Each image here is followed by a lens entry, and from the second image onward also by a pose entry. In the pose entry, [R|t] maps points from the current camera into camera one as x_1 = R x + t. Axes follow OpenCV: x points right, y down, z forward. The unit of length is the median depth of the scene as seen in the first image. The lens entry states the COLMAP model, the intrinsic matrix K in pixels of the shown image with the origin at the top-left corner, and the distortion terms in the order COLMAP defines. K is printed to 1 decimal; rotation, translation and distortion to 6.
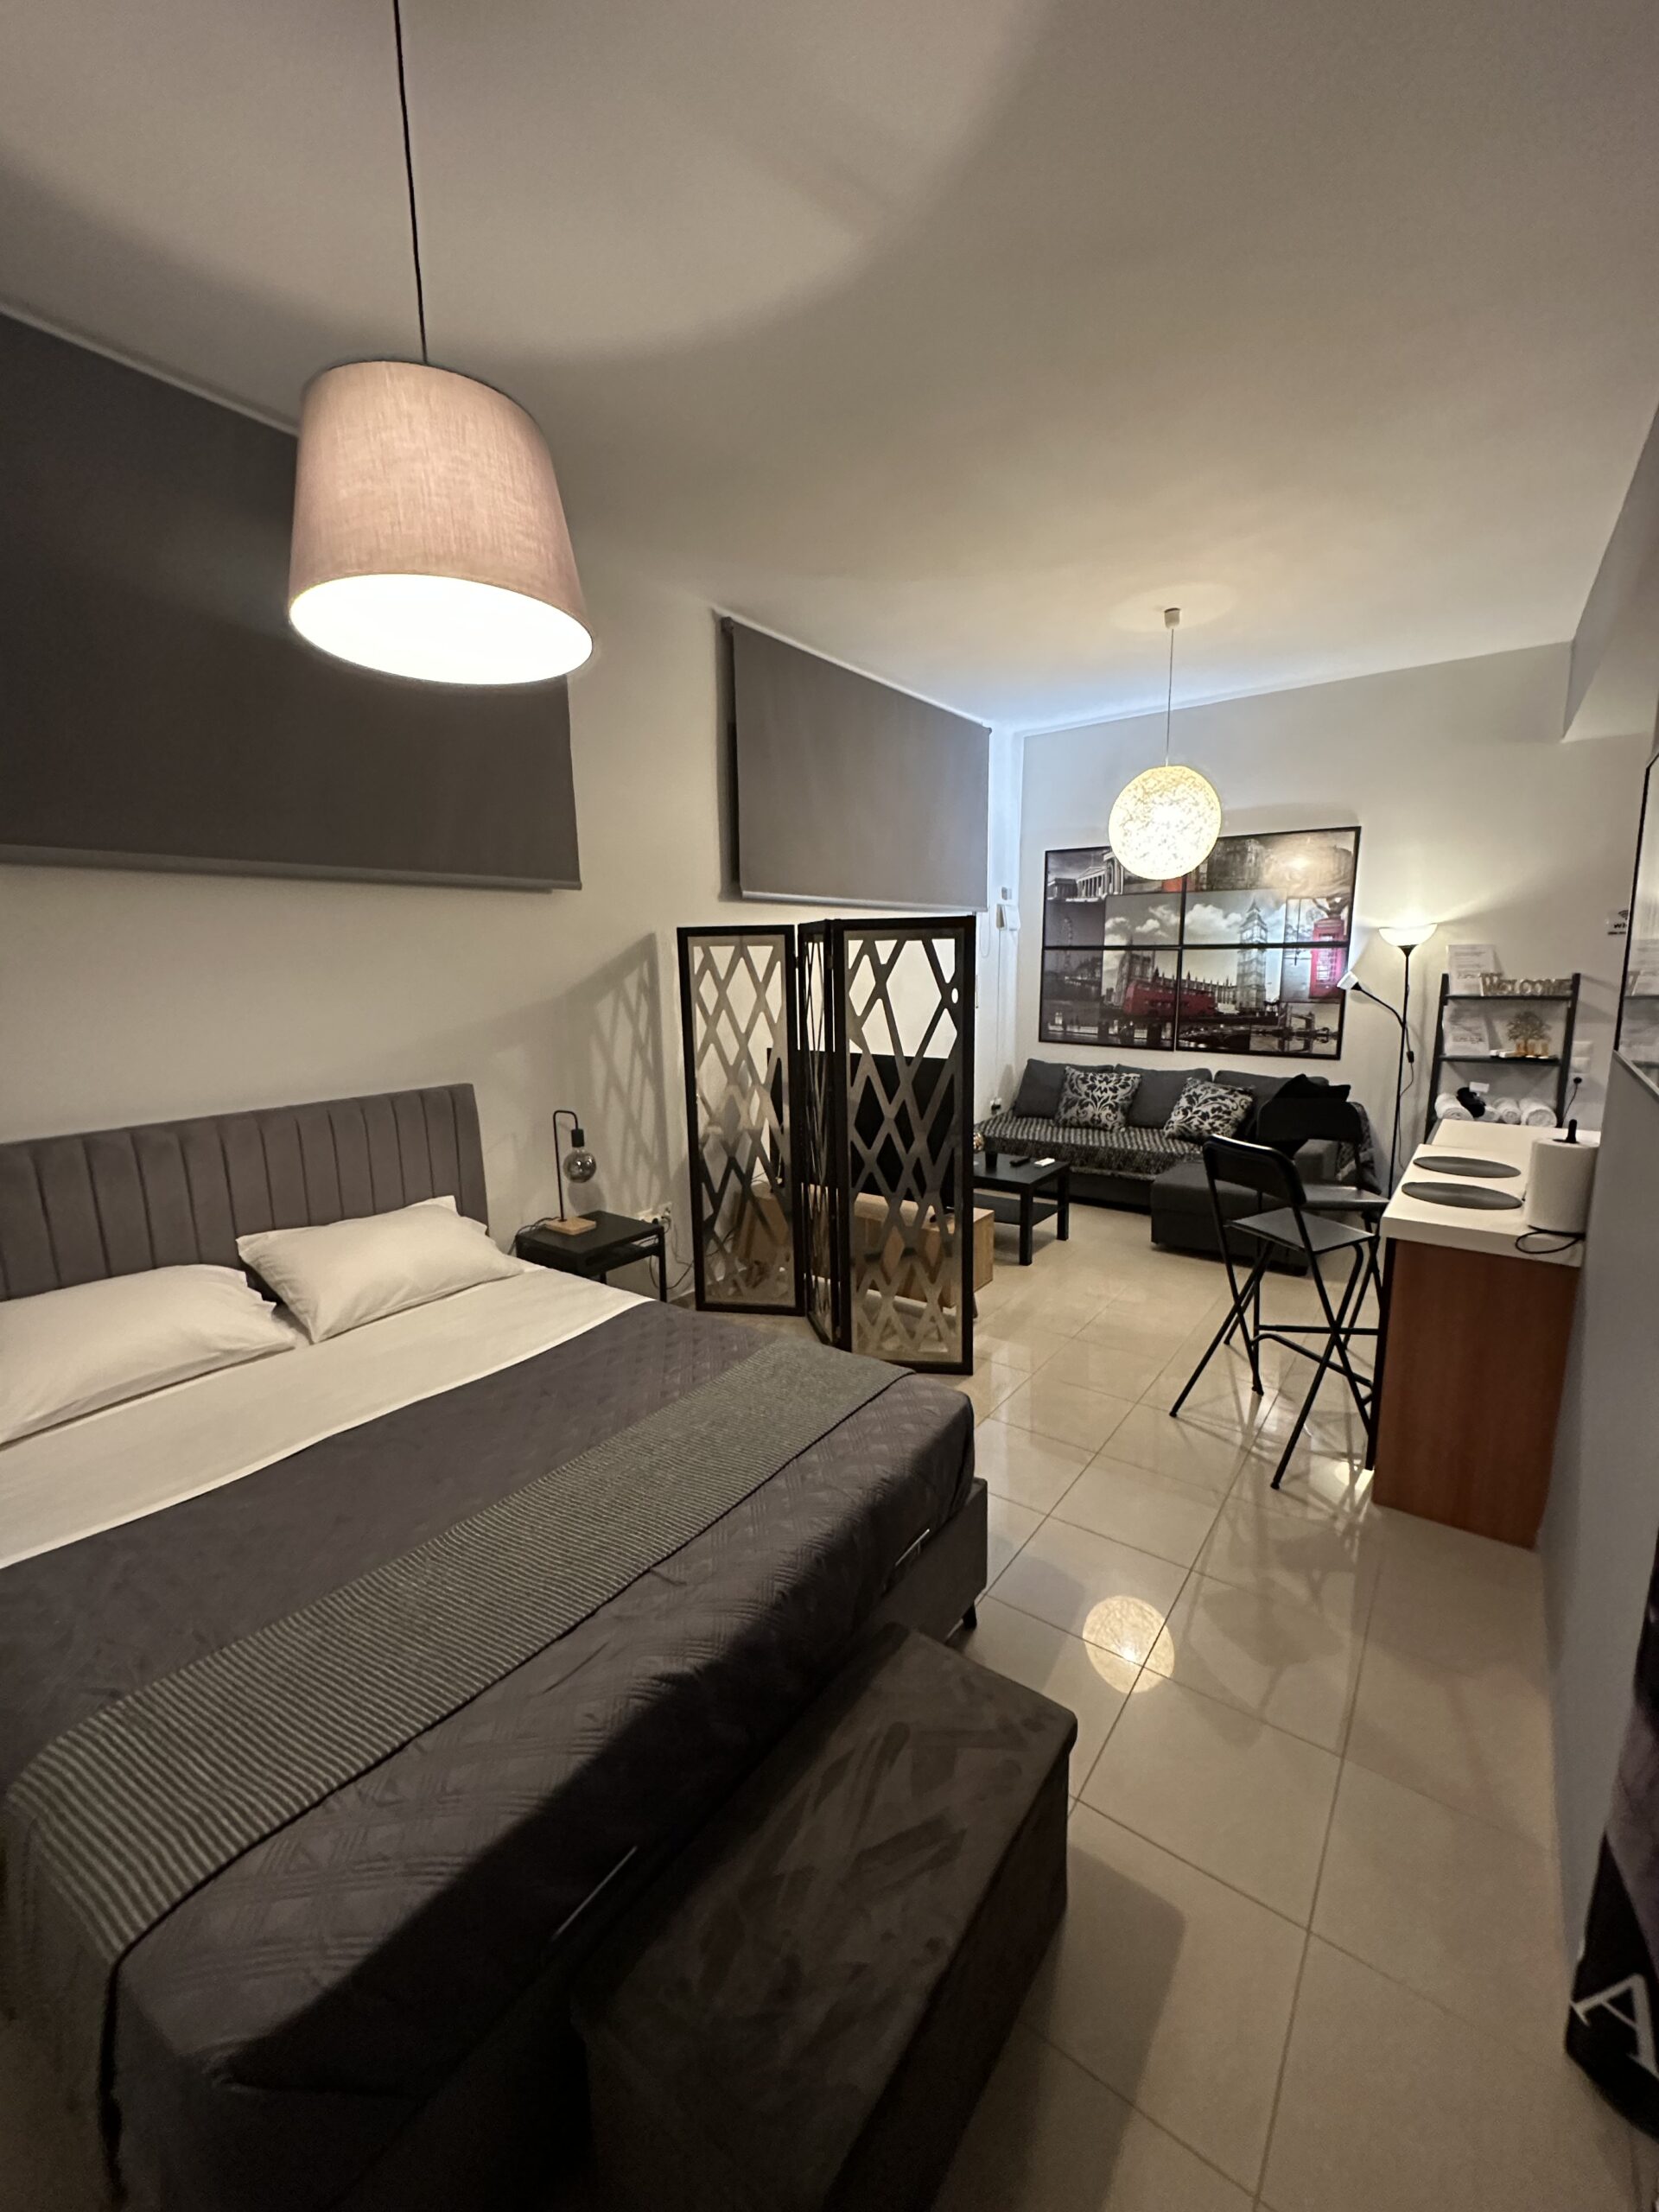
lens RADIAL K [[885.5, 0, 829.5], [0, 885.5, 1106.0], [0, 0, 1]] dist [-0.001018, 0.000419]
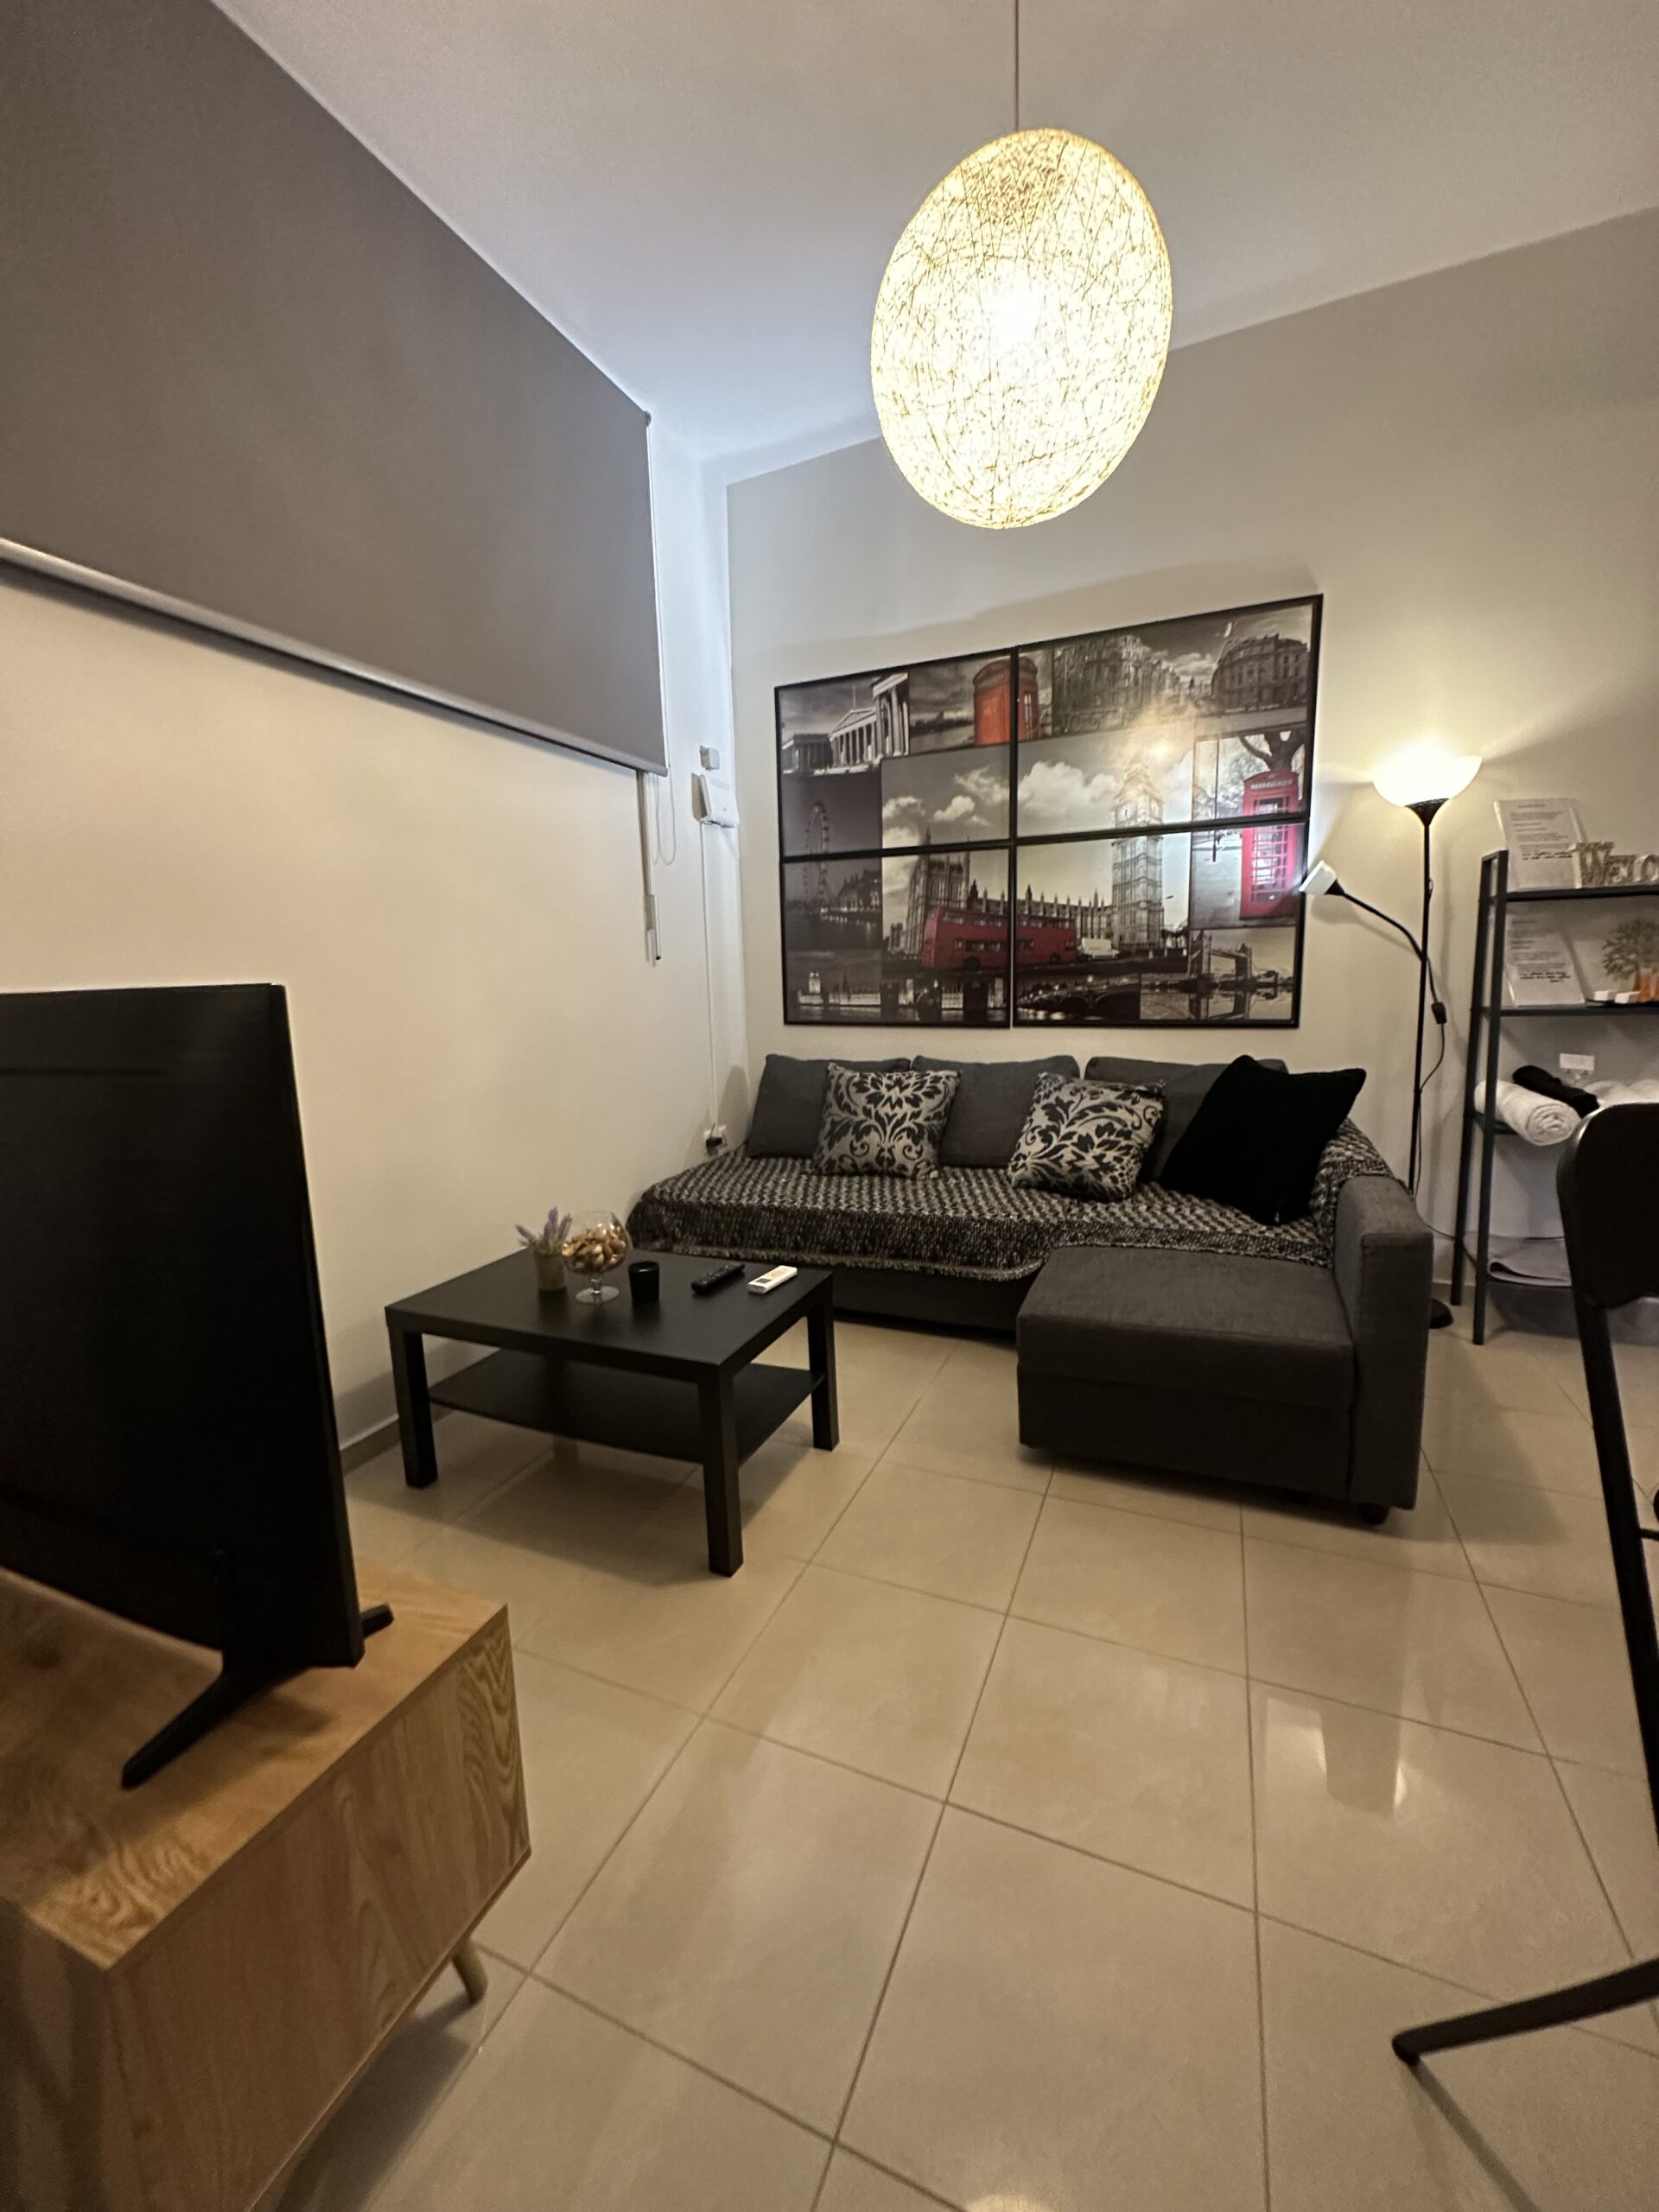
lens RADIAL K [[885.5, 0, 829.5], [0, 885.5, 1106.0], [0, 0, 1]] dist [-0.001018, 0.000419]
pose [[0.973255, -0.048894, 0.224464, 0.154463], [0.054200, 0.998376, -0.017537, -0.008885], [-0.223242, 0.029234, 0.974325, 0.500951]]
